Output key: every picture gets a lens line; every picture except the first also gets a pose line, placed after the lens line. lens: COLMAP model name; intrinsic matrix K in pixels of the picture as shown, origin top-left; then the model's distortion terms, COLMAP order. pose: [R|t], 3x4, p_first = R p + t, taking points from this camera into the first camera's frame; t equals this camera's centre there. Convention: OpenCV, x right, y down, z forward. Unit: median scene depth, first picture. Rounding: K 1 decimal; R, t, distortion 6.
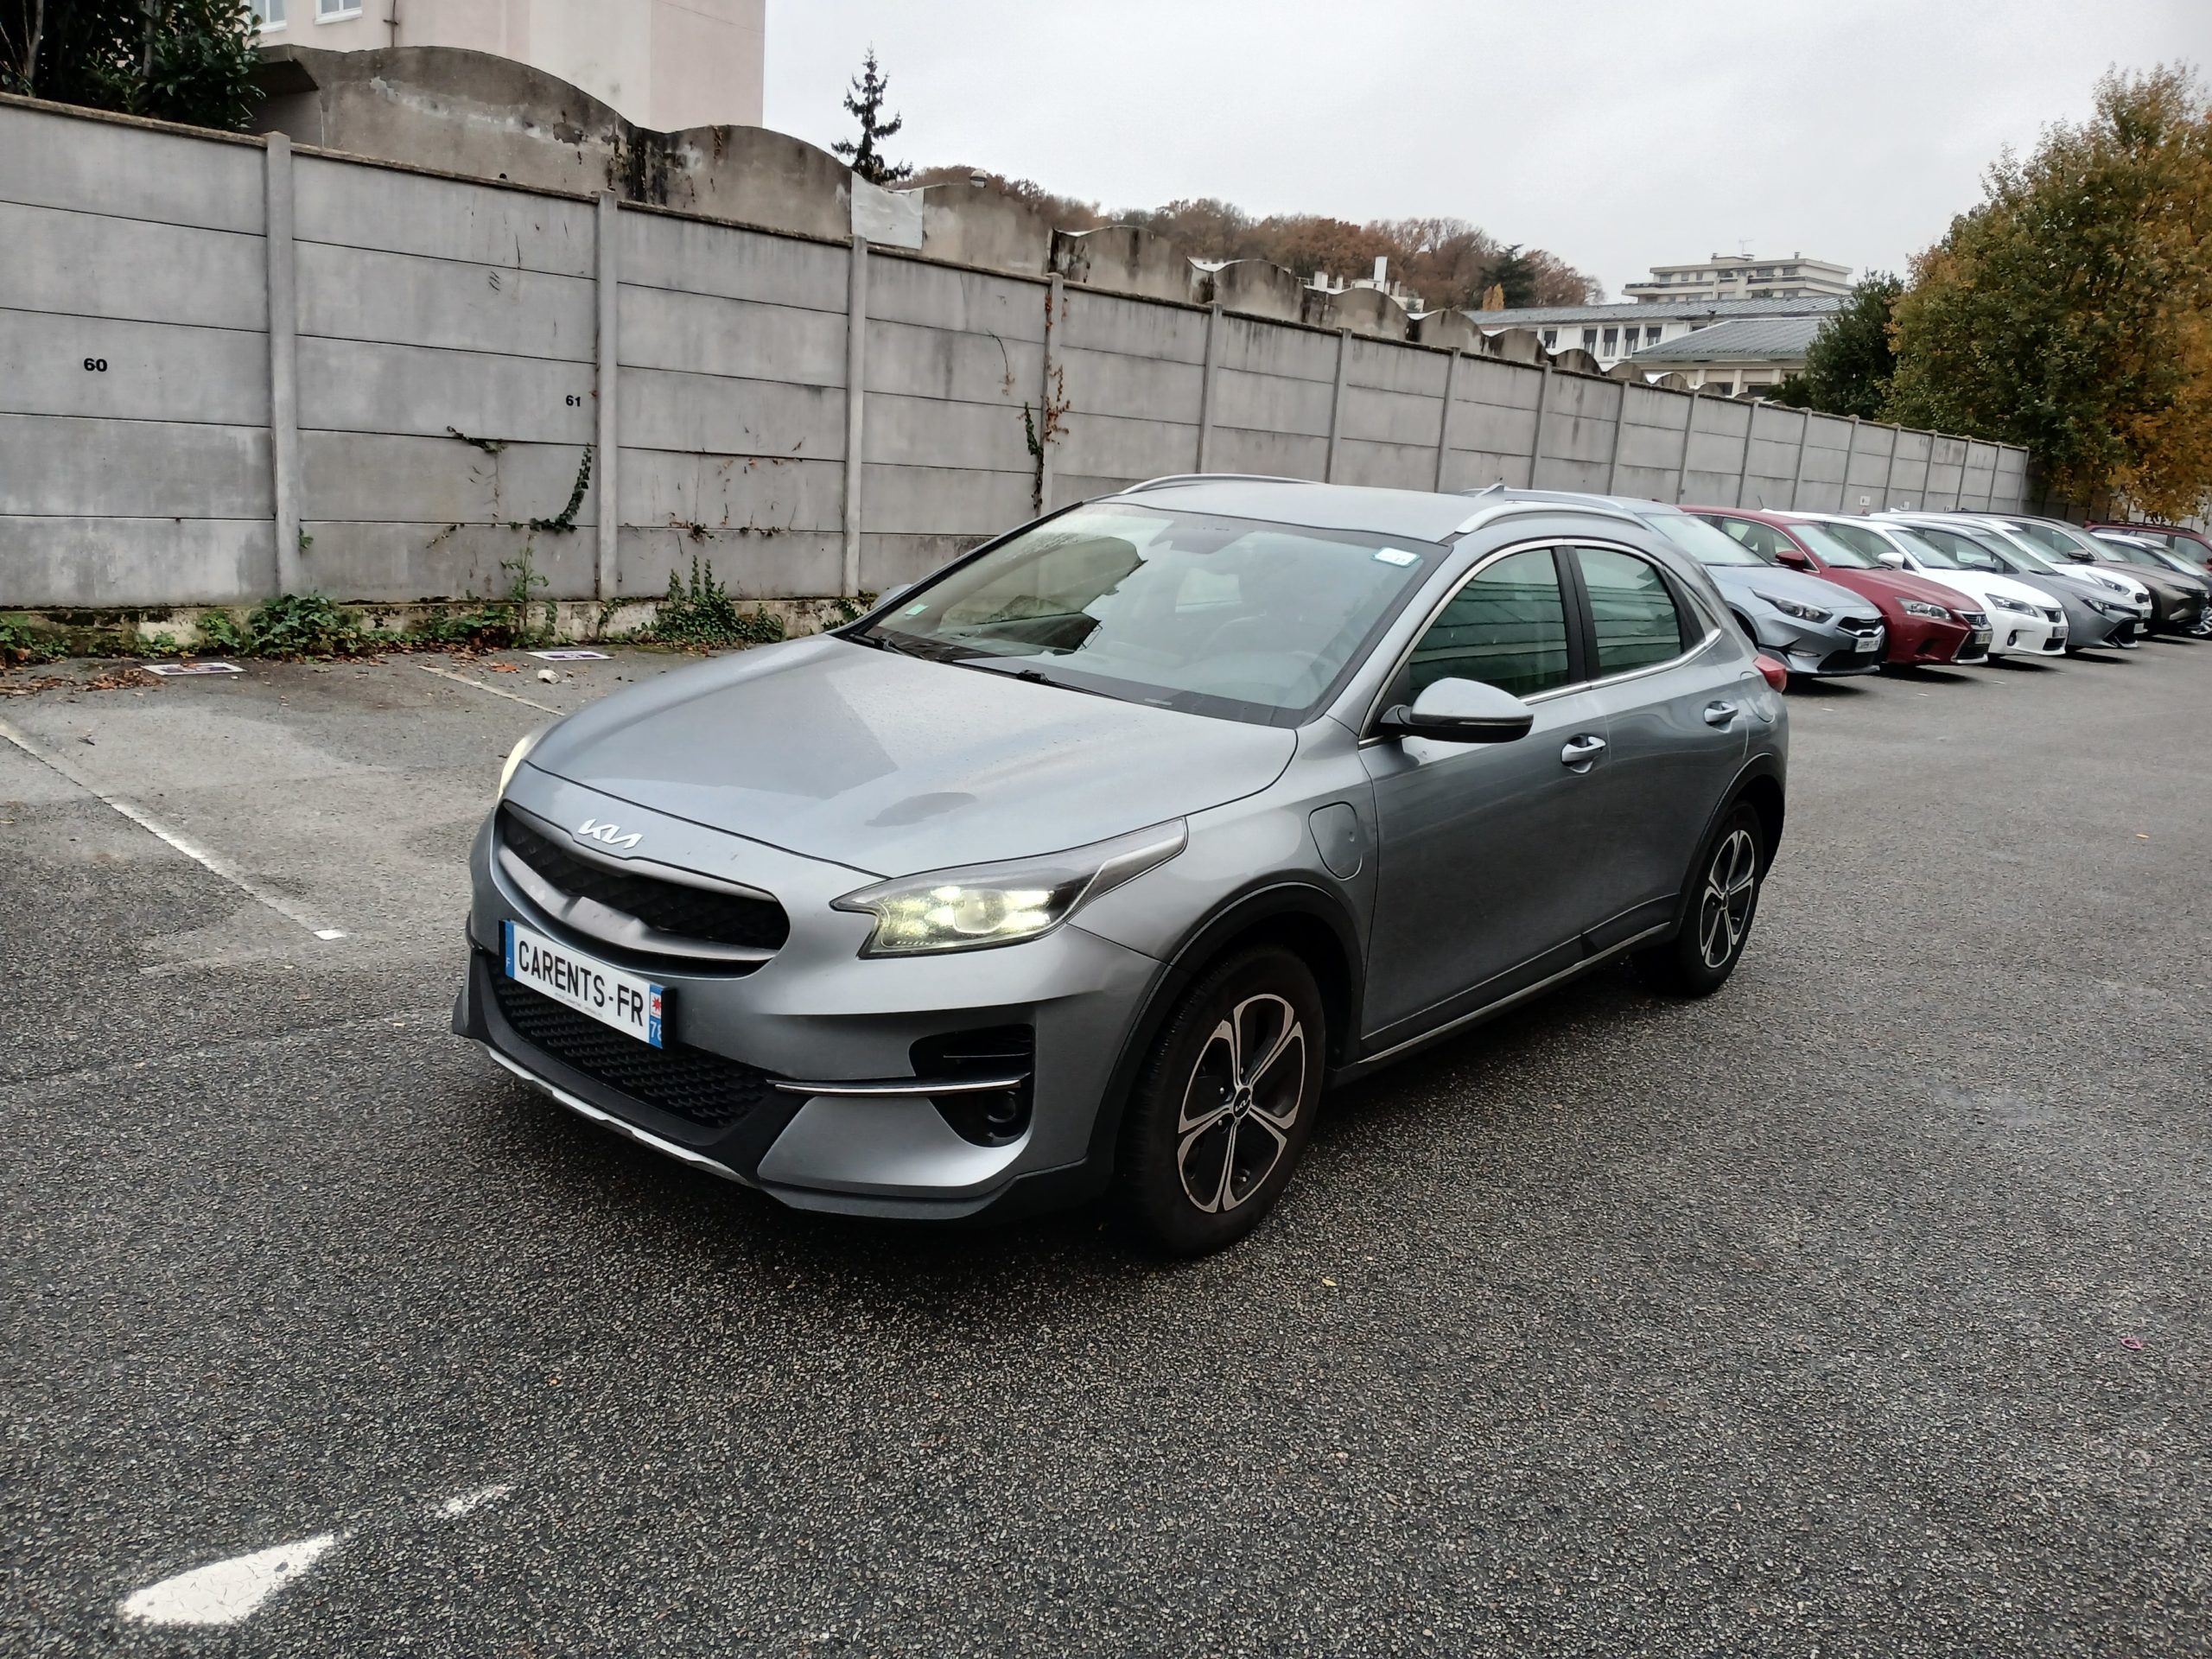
lens RADIAL K [[1710.1, 0, 1089.8], [0, 1710.1, 890.5], [0, 0, 1]] dist [0.058497, -0.116019]
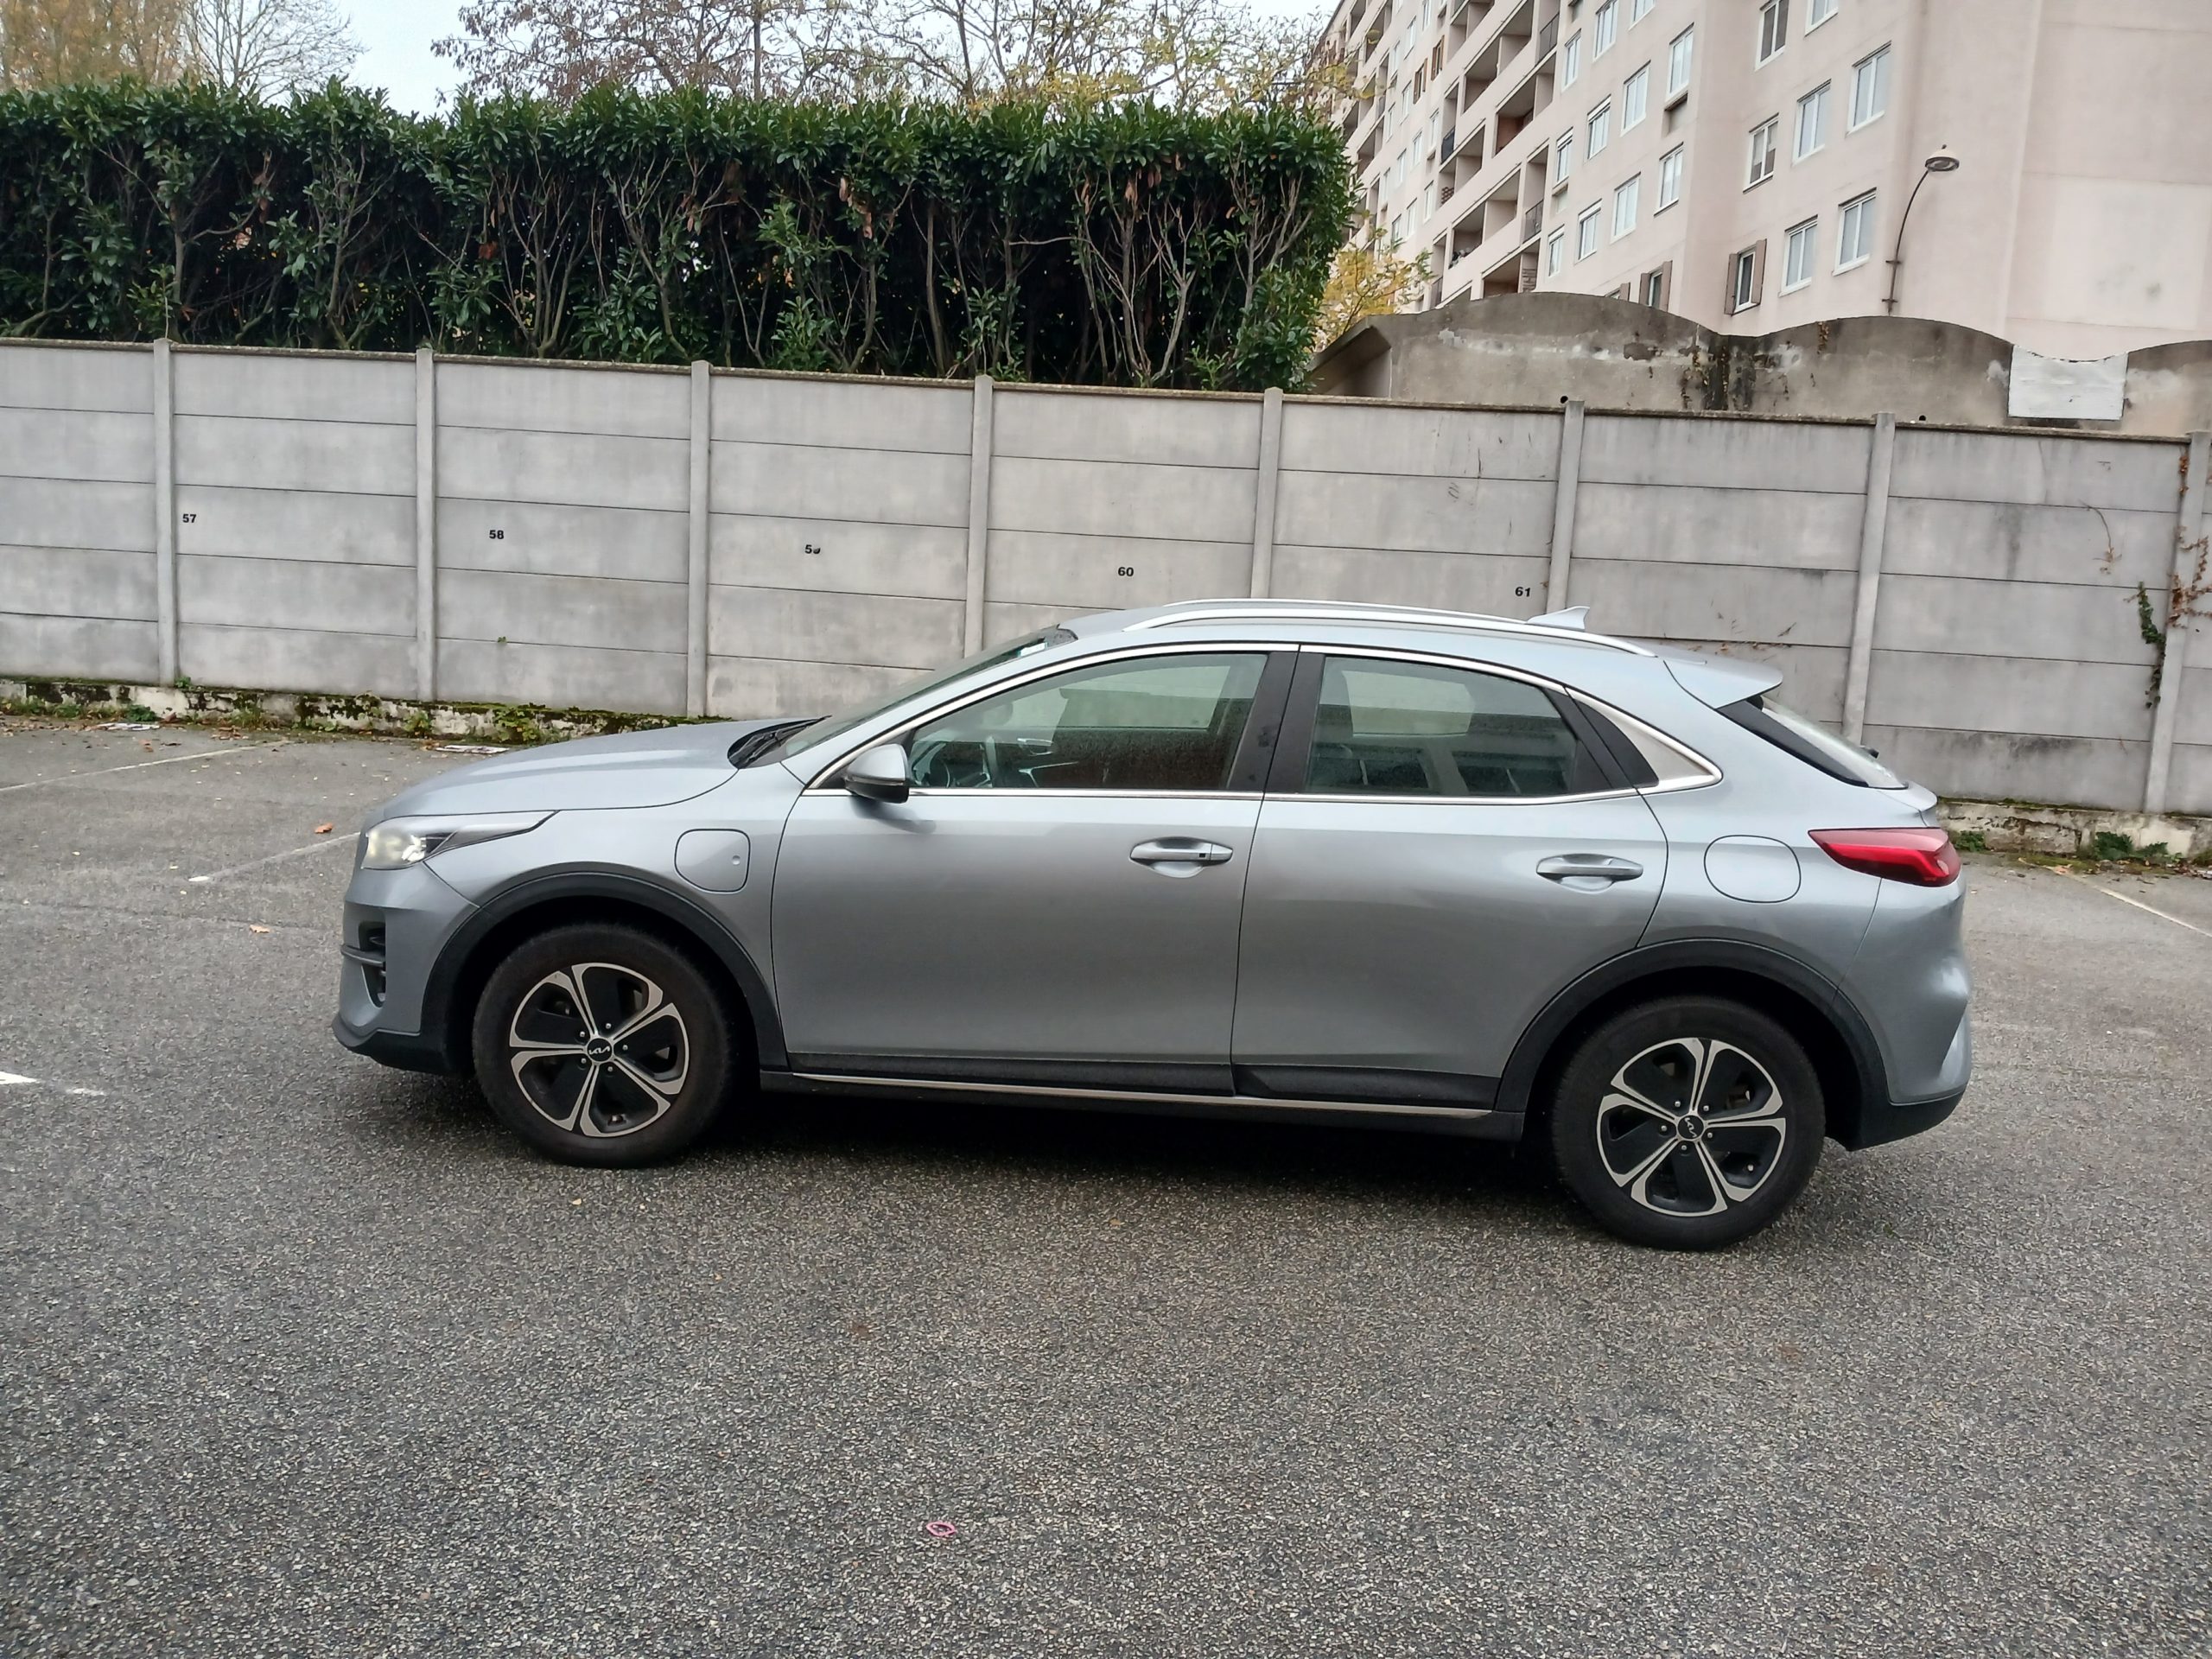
lens RADIAL K [[1710.1, 0, 1091.2], [0, 1710.1, 911.1], [0, 0, 1]] dist [0.058497, -0.116019]
pose [[0.587519, 0.113411, -0.801224, 0.440516], [-0.211132, 0.977319, -0.016482, -0.010599], [0.781182, 0.178848, 0.598138, 0.172267]]
